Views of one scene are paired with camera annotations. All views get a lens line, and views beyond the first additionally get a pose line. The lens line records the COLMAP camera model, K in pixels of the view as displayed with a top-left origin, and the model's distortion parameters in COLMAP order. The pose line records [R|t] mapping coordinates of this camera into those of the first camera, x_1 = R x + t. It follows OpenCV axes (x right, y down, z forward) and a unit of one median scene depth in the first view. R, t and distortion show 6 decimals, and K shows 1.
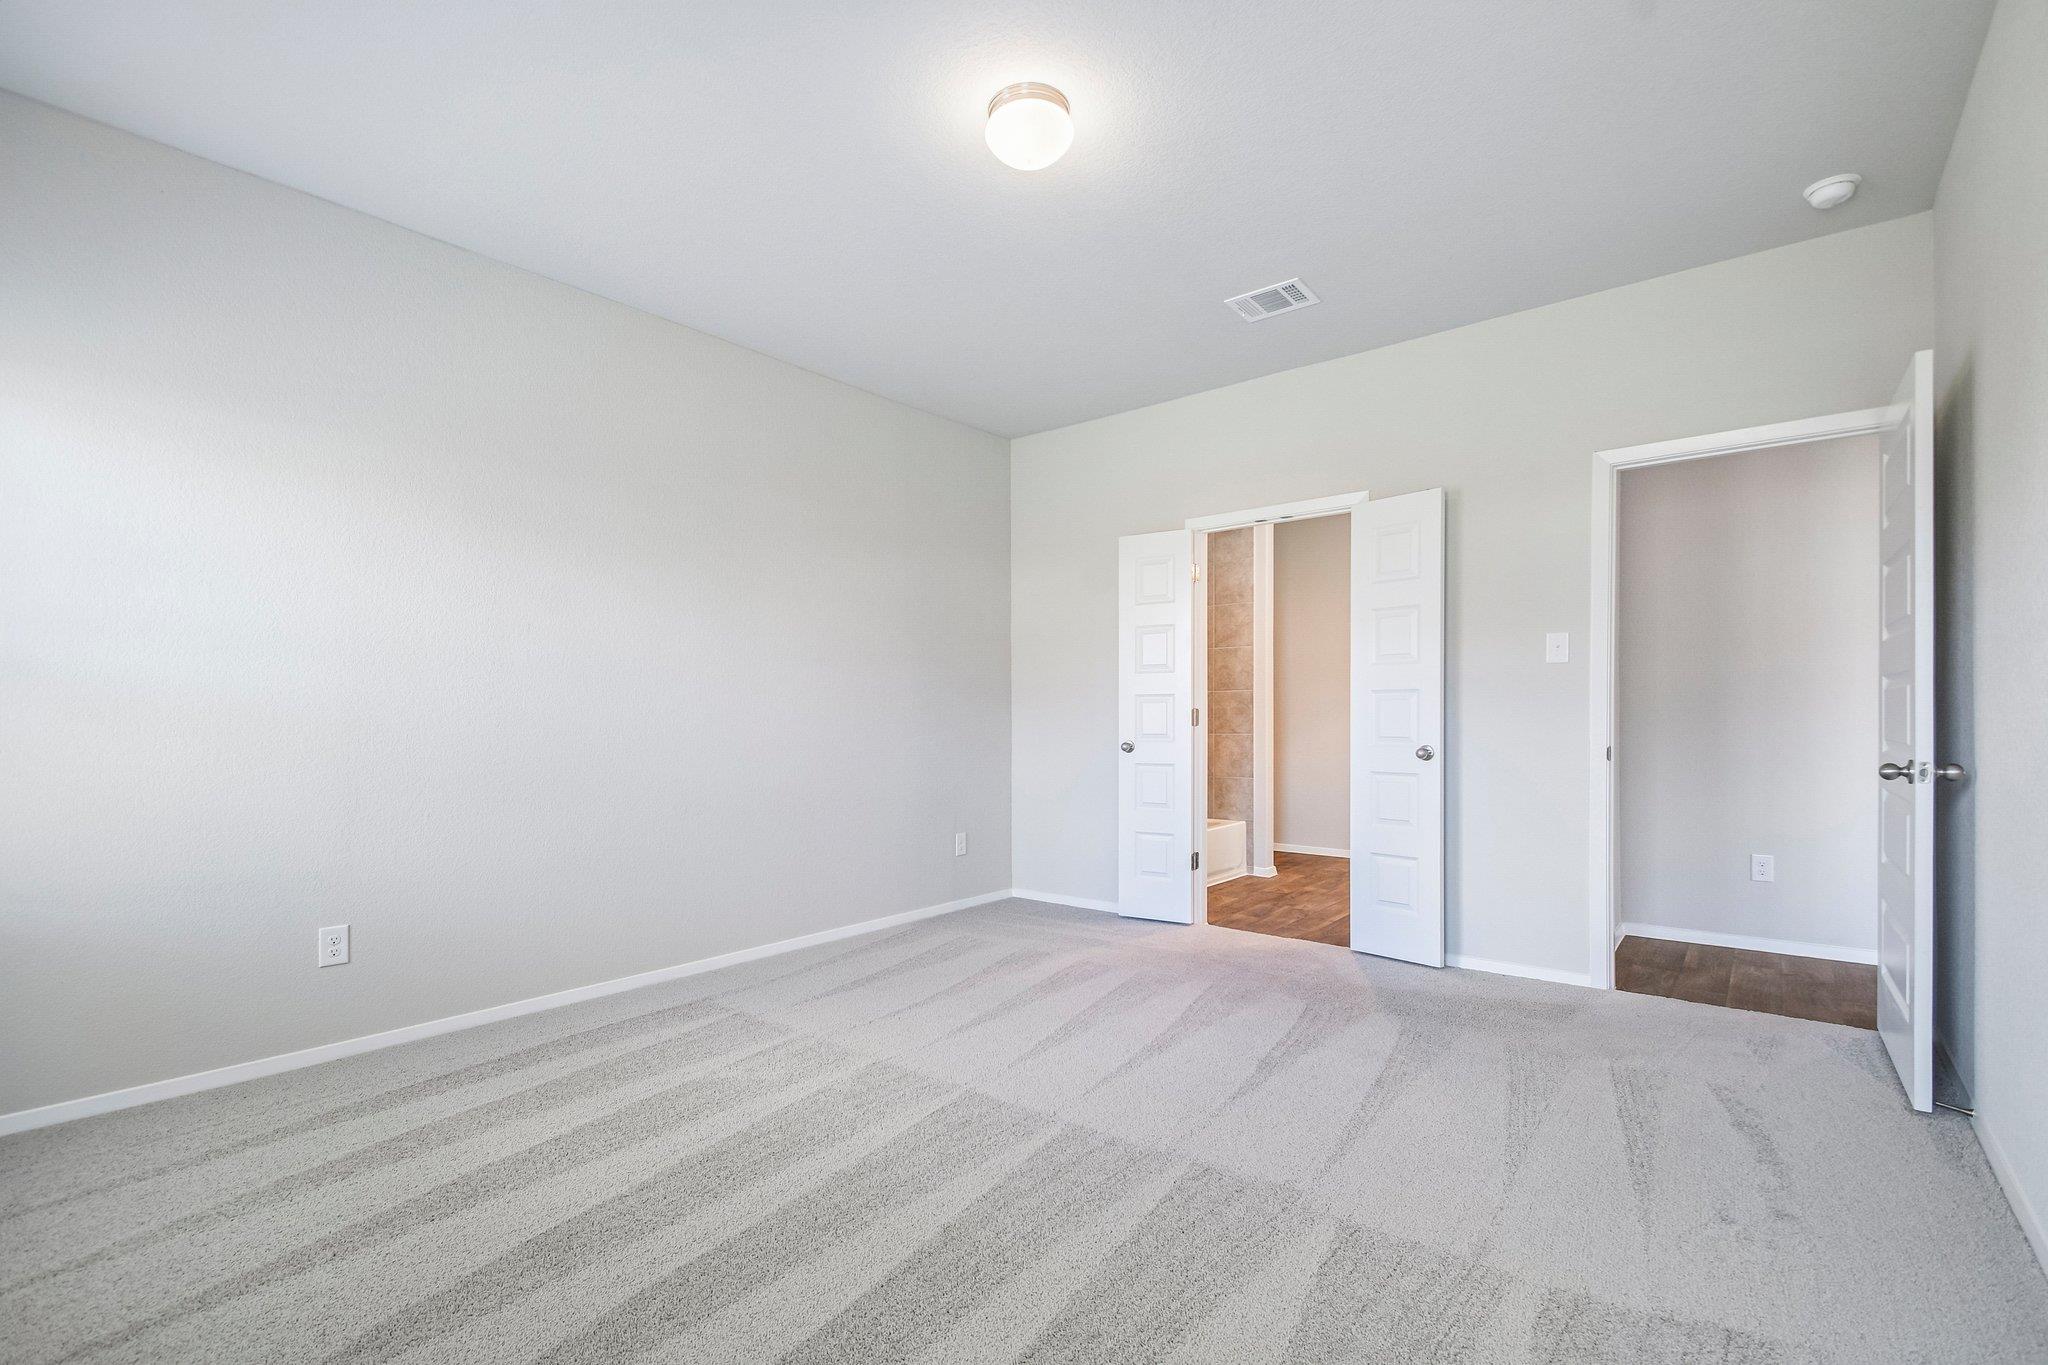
lens RADIAL K [[902.9, 0, 1020.3], [0, 902.9, 716.2], [0, 0, 1]] dist [0.014245, -0.015430]
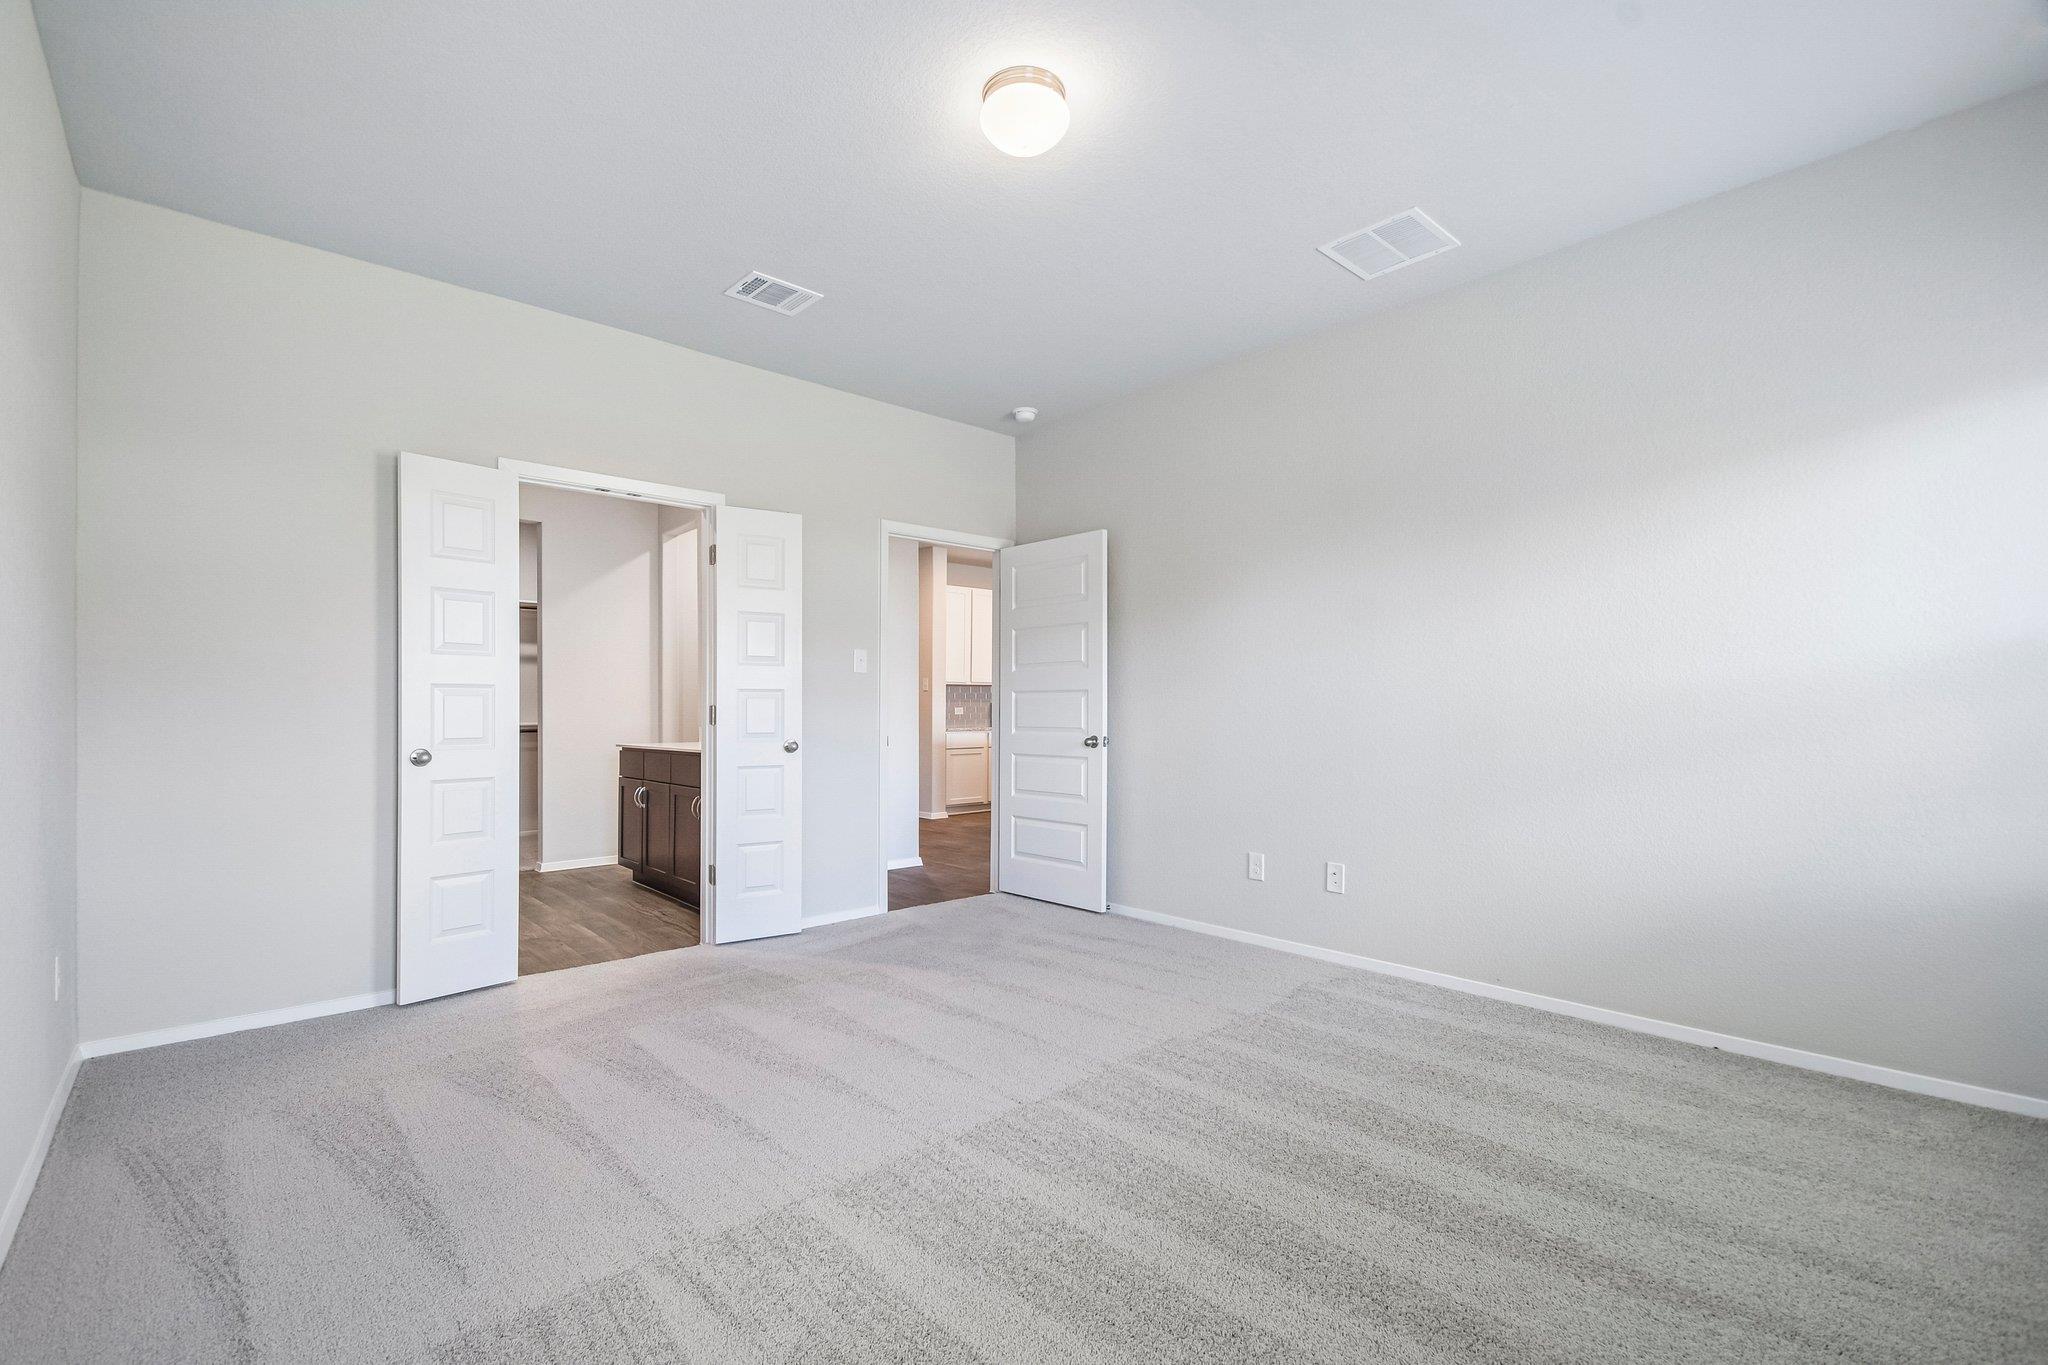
lens RADIAL K [[902.9, 0, 1020.3], [0, 902.9, 716.2], [0, 0, 1]] dist [0.014245, -0.015430]
pose [[0.158239, -0.002027, 0.987399, -0.659118], [0.001472, 0.999997, 0.001817, 0.001409], [-0.987400, 0.001166, 0.158241, 0.572432]]
